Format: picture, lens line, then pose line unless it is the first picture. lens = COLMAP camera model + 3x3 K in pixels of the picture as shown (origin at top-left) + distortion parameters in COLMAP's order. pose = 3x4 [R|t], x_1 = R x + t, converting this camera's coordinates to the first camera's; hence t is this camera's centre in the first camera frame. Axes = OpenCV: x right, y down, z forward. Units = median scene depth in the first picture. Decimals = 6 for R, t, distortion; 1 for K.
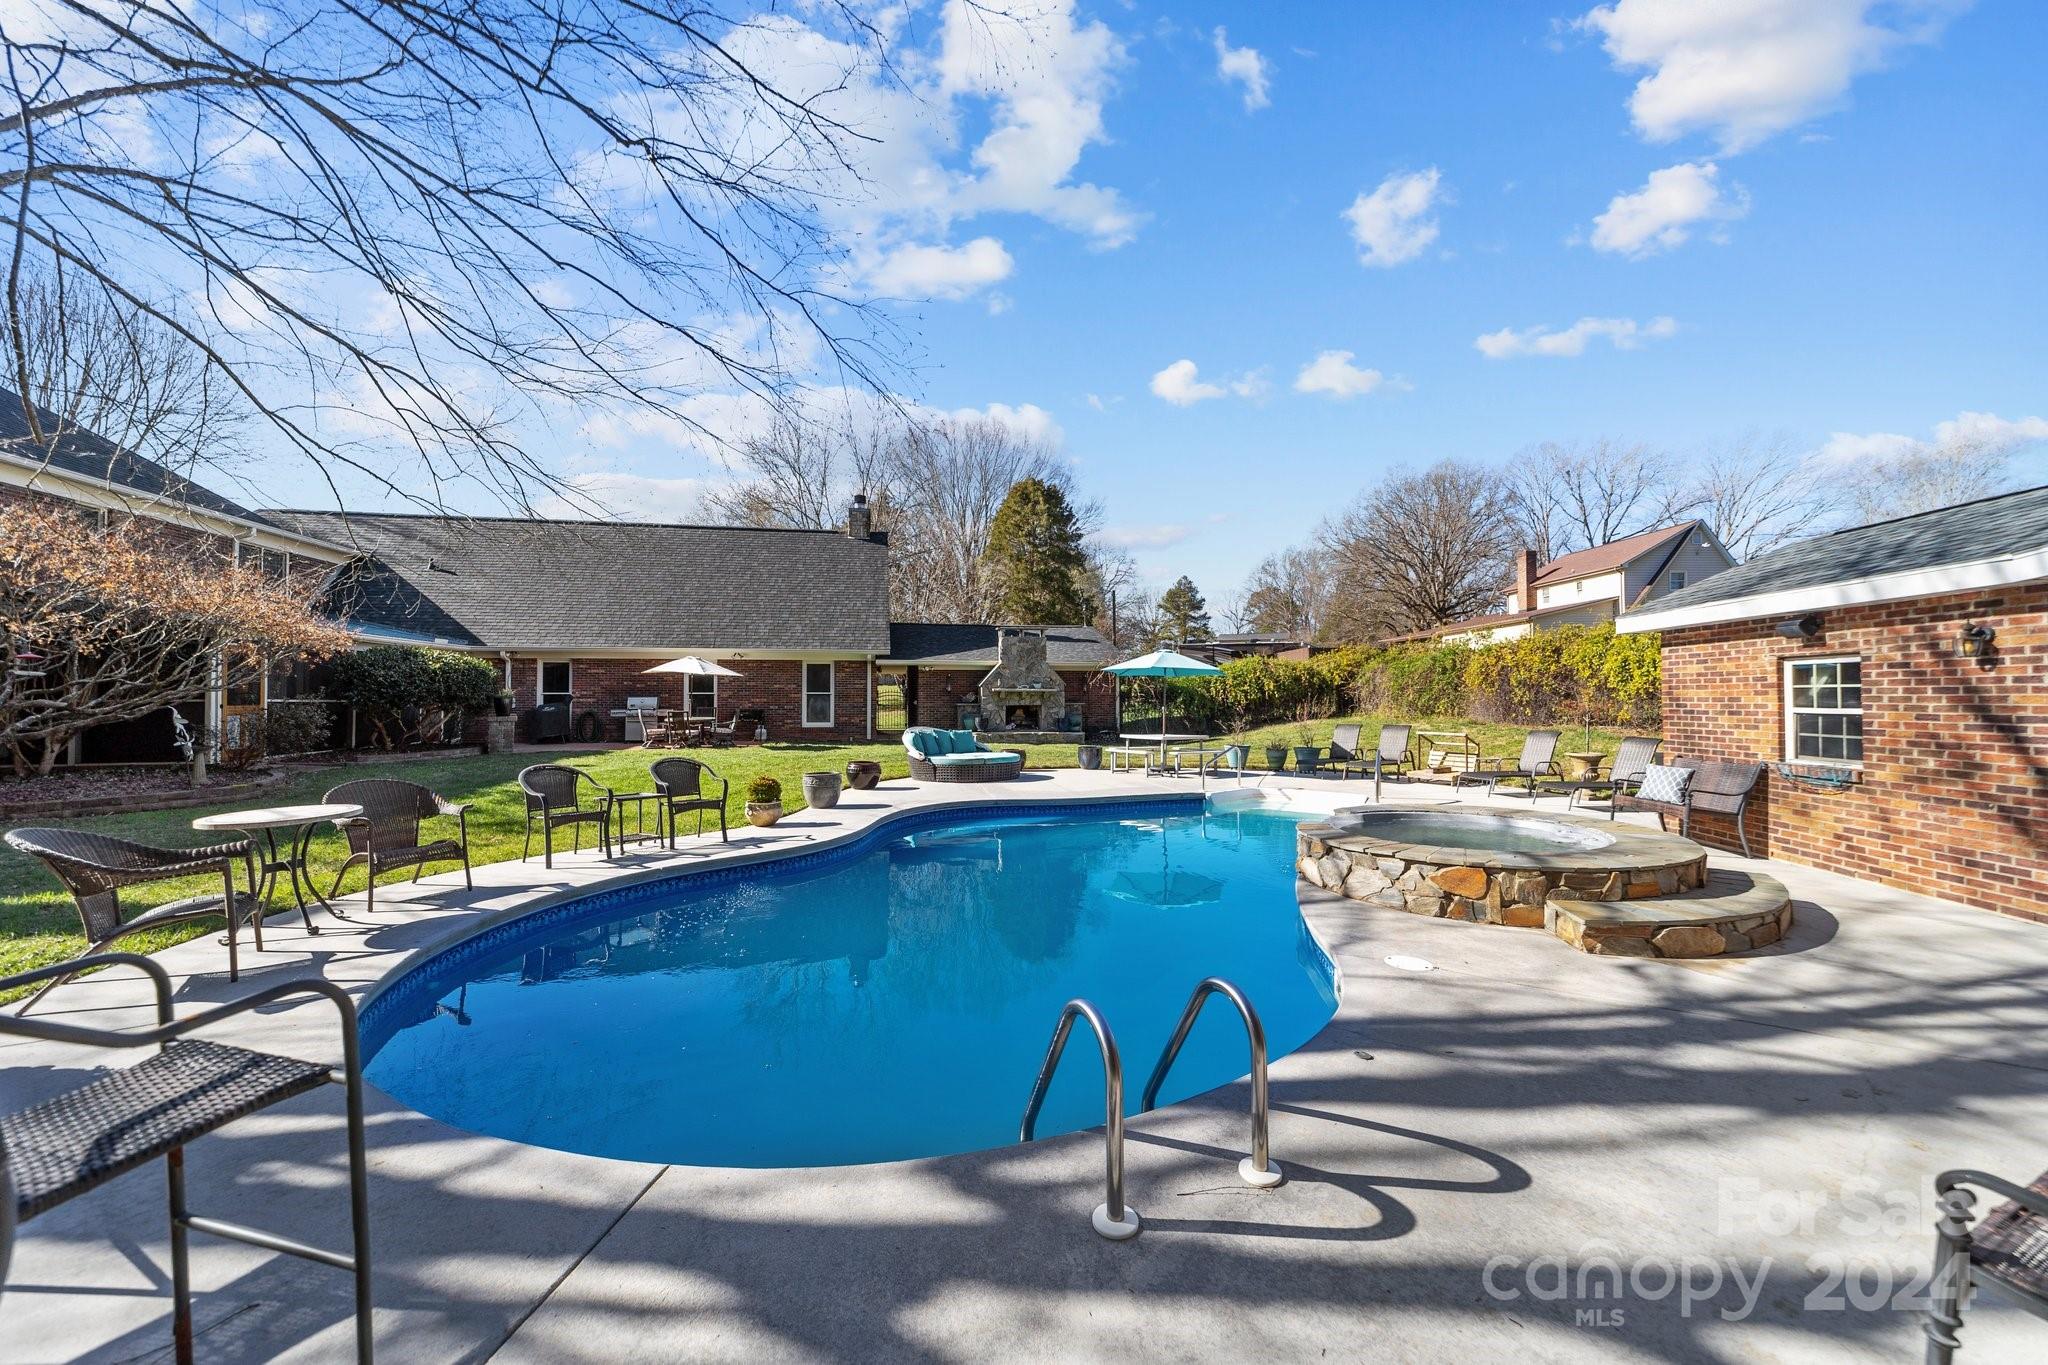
lens RADIAL K [[799.2, 0, 1032.8], [0, 799.2, 681.8], [0, 0, 1]] dist [-0.014121, -0.000006]
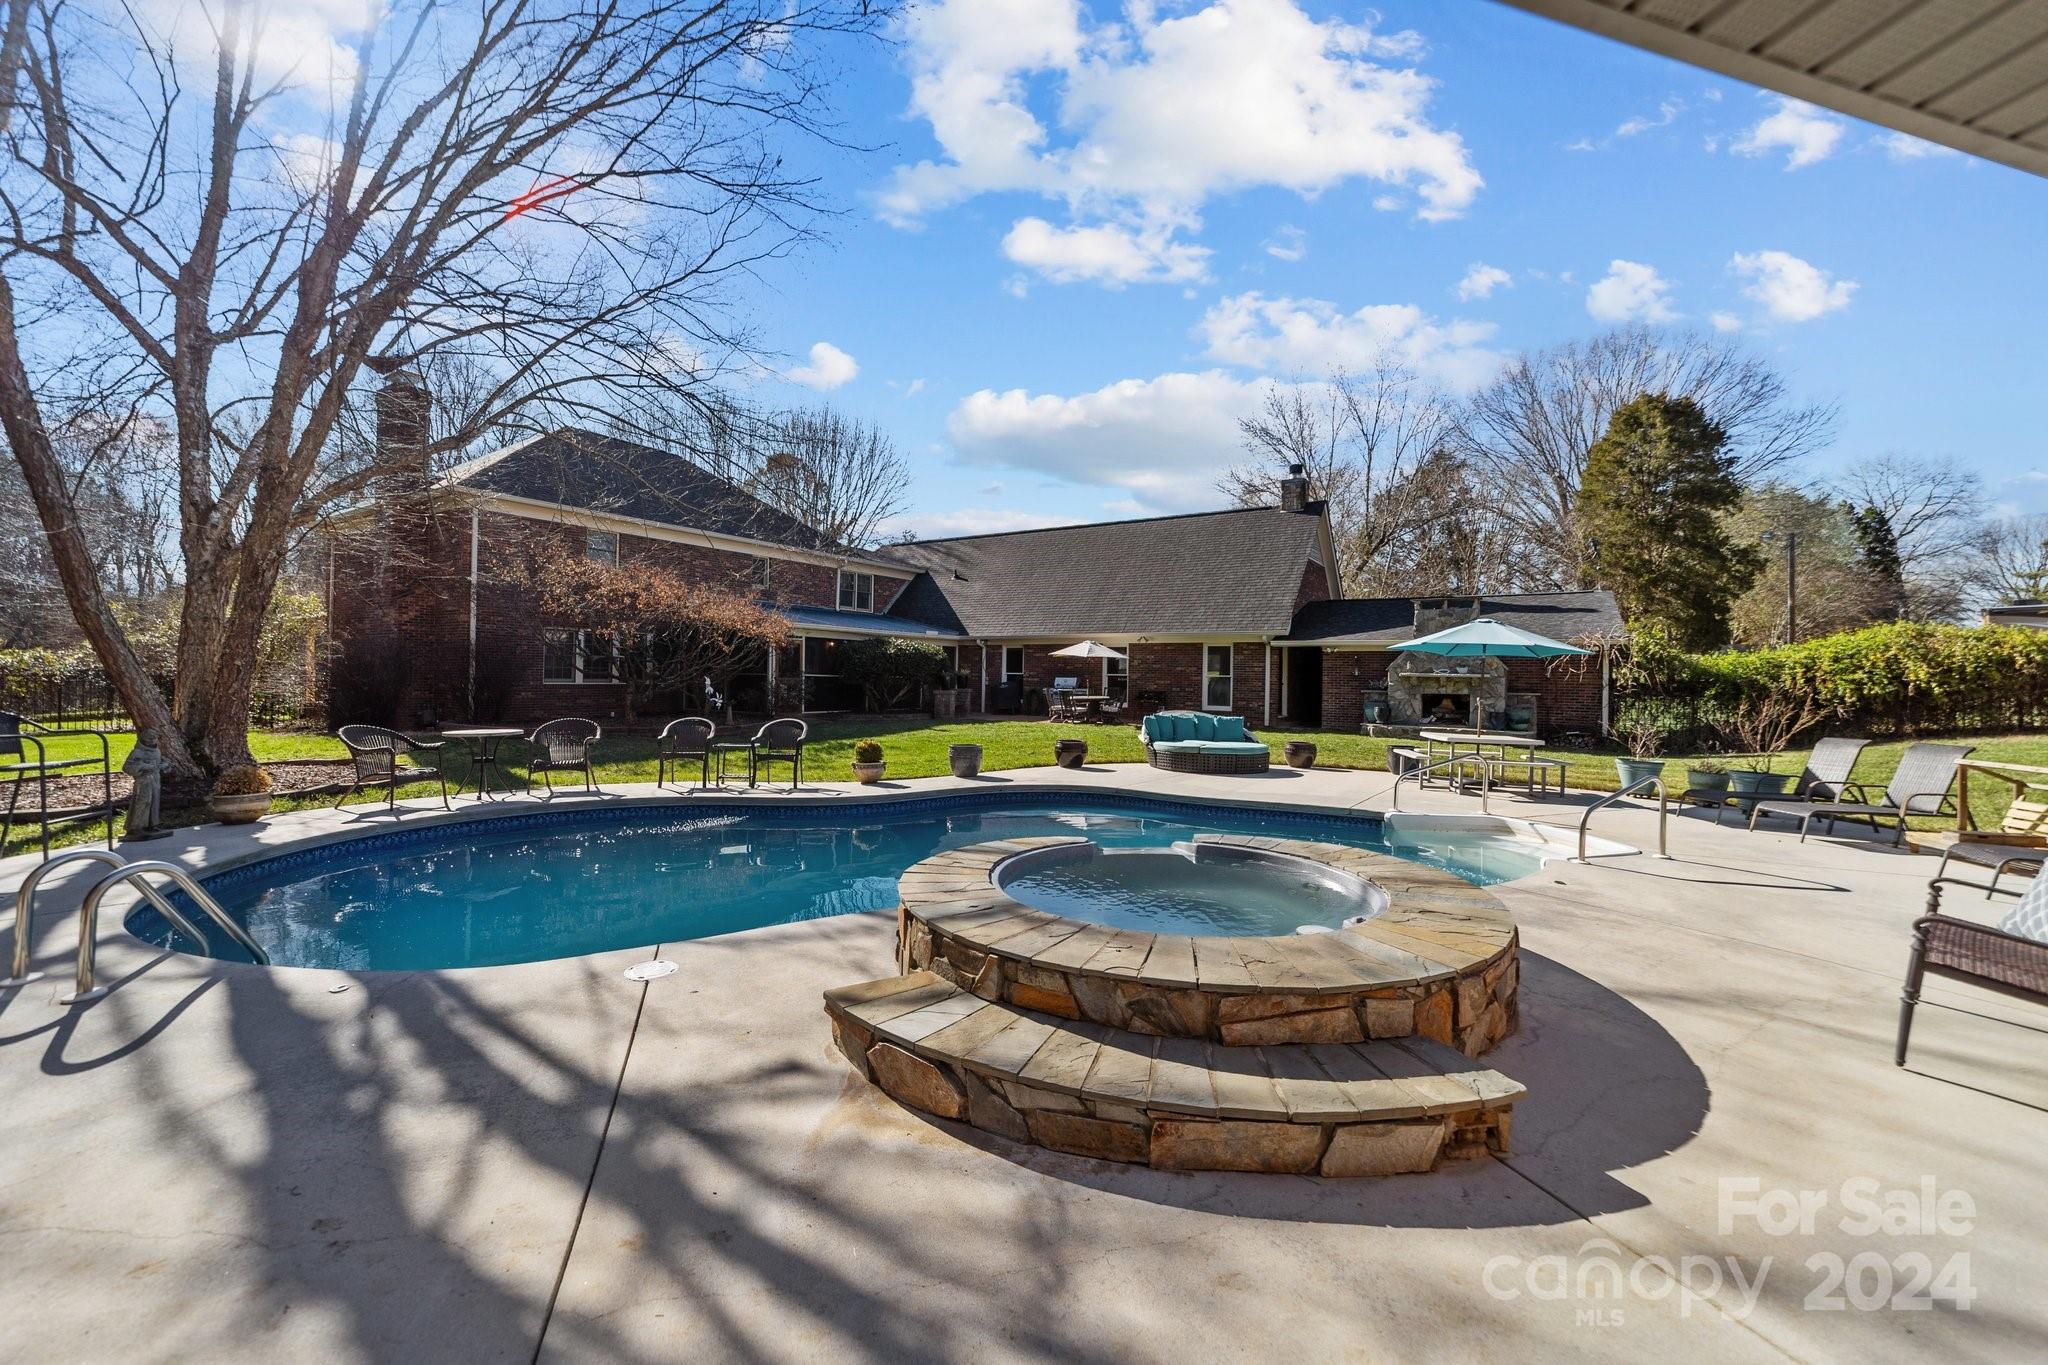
lens RADIAL K [[806.2, 0, 1015.9], [0, 806.2, 672.0], [0, 0, 1]] dist [-0.006011, 0.000234]
pose [[0.711218, 0.008607, -0.702919, 0.252252], [-0.004097, 0.999959, 0.008098, 0.002192], [0.702960, -0.002880, 0.711224, 0.116765]]
